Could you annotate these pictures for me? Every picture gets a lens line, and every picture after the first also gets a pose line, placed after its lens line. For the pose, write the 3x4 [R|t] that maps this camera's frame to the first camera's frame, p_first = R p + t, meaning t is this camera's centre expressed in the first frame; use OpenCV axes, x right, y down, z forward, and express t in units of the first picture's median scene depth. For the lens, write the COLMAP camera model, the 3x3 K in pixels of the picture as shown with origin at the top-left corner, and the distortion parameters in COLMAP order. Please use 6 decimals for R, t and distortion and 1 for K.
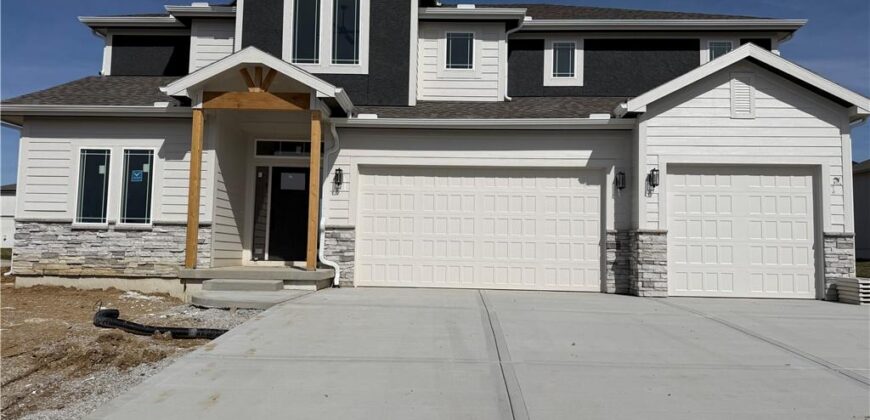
lens RADIAL K [[617.3, 0, 451.9], [0, 617.3, 224.1], [0, 0, 1]] dist [0.053140, -0.018545]
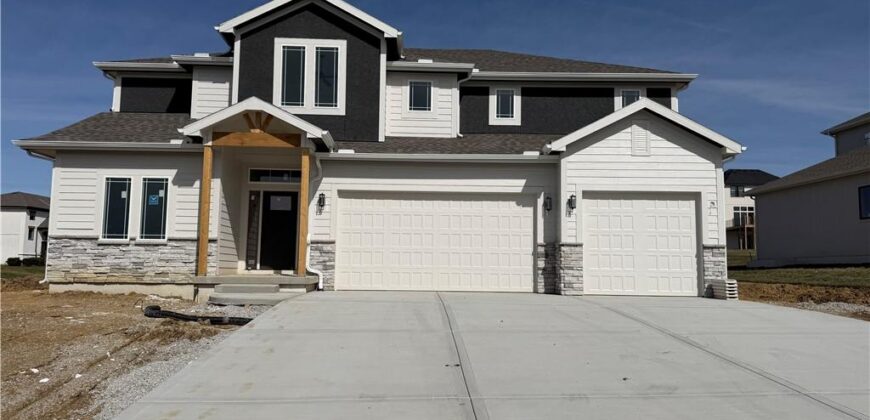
lens RADIAL K [[617.3, 0, 436.4], [0, 617.3, 206.8], [0, 0, 1]] dist [0.053140, -0.018545]
pose [[0.999000, -0.000899, 0.044700, -0.011601], [0.003107, 0.998776, -0.049360, -0.002308], [-0.044601, 0.049449, 0.997780, -0.231351]]
